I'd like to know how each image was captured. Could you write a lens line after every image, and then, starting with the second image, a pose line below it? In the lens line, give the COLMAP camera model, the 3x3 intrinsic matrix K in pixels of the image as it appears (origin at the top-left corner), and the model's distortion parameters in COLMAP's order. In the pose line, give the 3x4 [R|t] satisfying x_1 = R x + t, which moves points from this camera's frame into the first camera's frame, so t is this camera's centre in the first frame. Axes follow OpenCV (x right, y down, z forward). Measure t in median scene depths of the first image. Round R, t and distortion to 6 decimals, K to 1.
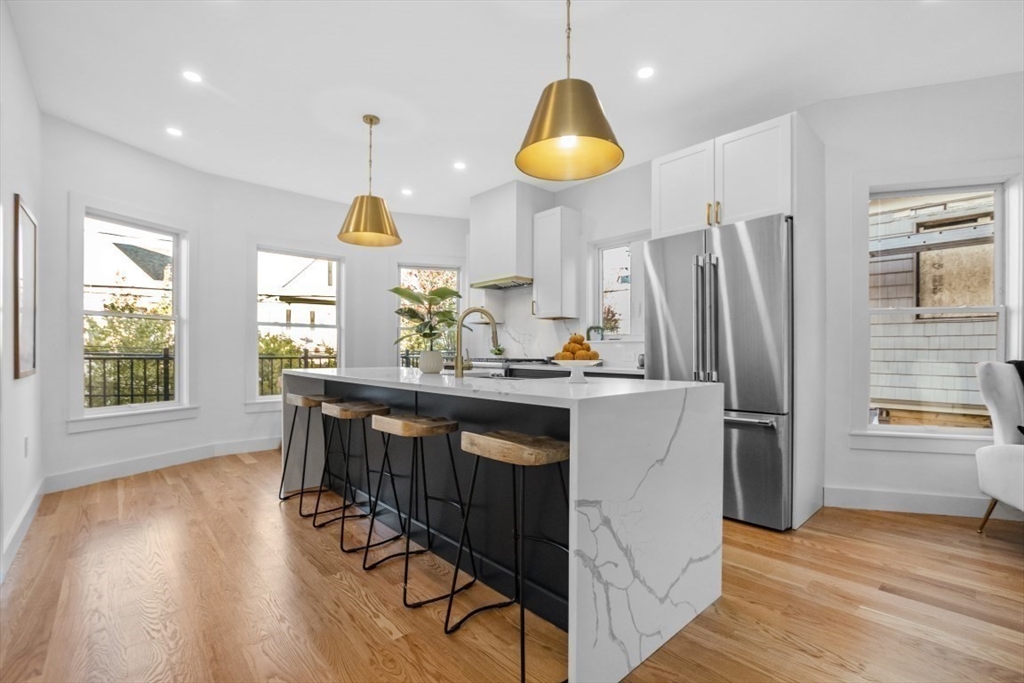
lens RADIAL K [[449.8, 0, 512.9], [0, 449.8, 351.9], [0, 0, 1]] dist [-0.001303, -0.000206]
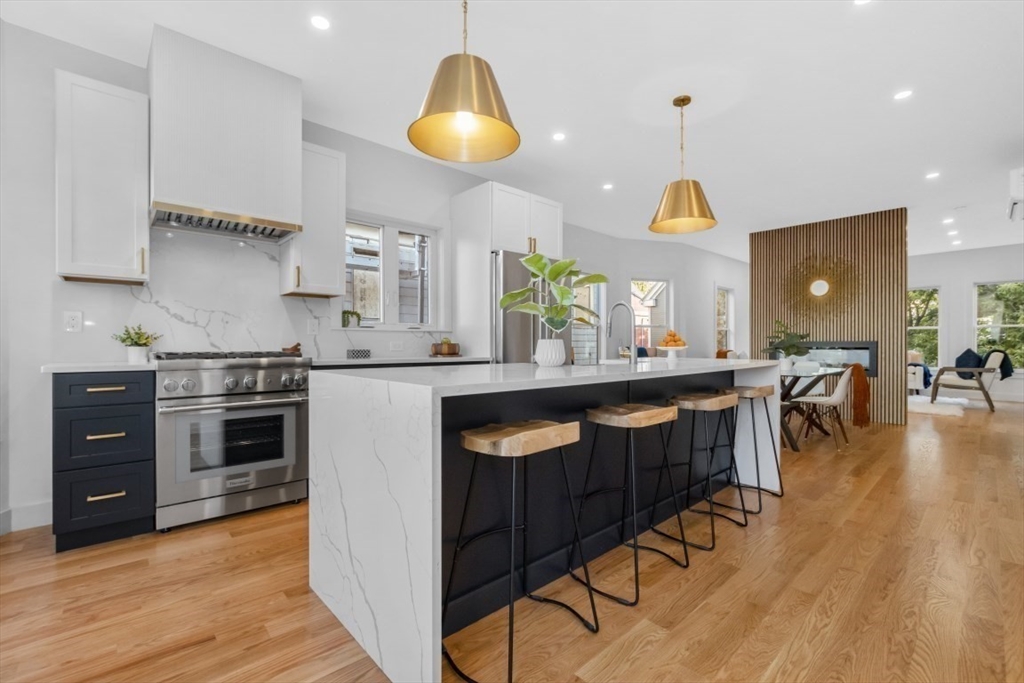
lens RADIAL K [[440.7, 0, 512.0], [0, 440.7, 341.5], [0, 0, 1]] dist [0.001571, 0.000336]
pose [[0.001162, 0.003046, 0.999995, -0.861929], [-0.007392, 0.999968, -0.003037, 0.005468], [-0.999972, -0.007388, 0.001185, 0.933004]]
